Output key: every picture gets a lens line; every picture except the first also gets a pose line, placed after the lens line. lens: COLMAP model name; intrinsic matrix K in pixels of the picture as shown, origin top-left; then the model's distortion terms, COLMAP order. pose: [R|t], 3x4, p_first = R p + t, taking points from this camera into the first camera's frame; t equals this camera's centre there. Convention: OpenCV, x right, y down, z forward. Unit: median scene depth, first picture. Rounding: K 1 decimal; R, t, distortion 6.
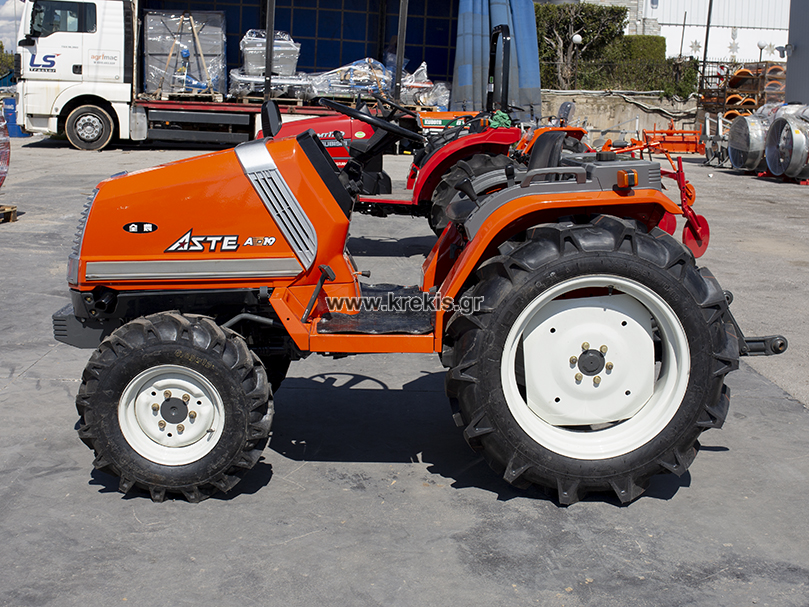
lens RADIAL K [[1037.1, 0, 436.5], [0, 1037.1, 302.2], [0, 0, 1]] dist [-0.030699, 0.034287]
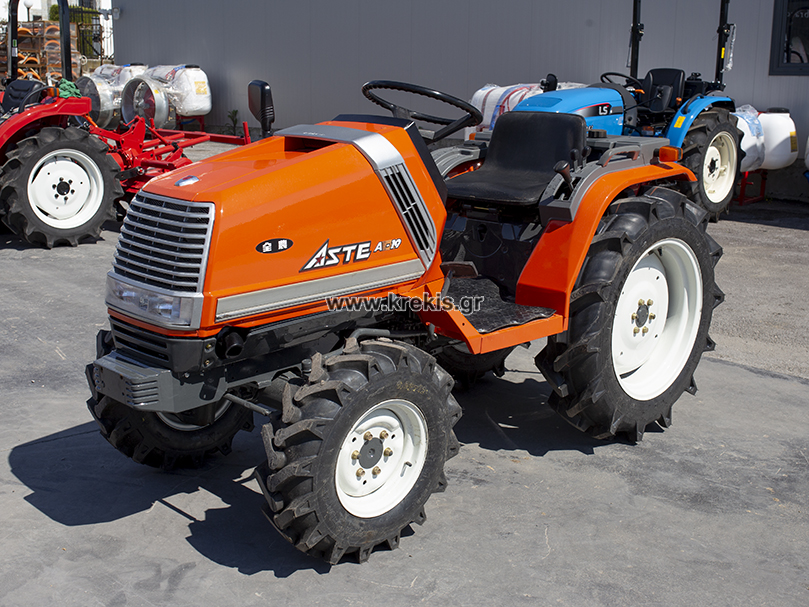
lens RADIAL K [[947.5, 0, 450.6], [0, 947.5, 304.7], [0, 0, 1]] dist [-0.032068, 0.017740]
pose [[0.719117, -0.161095, 0.675958, -0.691500], [0.117668, 0.986939, 0.110027, -0.091592], [-0.684854, 0.000416, 0.728680, 0.371566]]
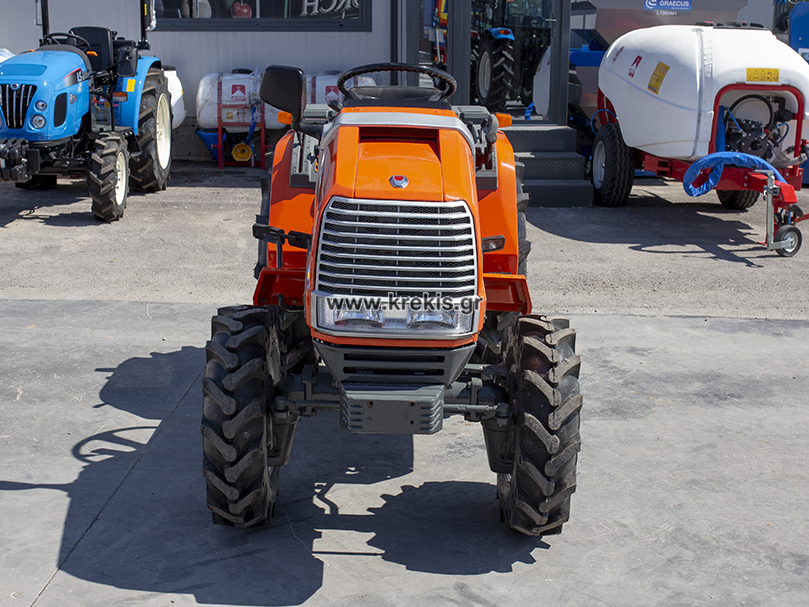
lens RADIAL K [[1037.1, 0, 436.5], [0, 1037.1, 302.2], [0, 0, 1]] dist [-0.030699, 0.034287]
pose [[0.018593, -0.257369, 0.966134, -1.057141], [0.170004, 0.953044, 0.250610, -0.227420], [-0.985268, 0.159587, 0.061474, 0.988887]]
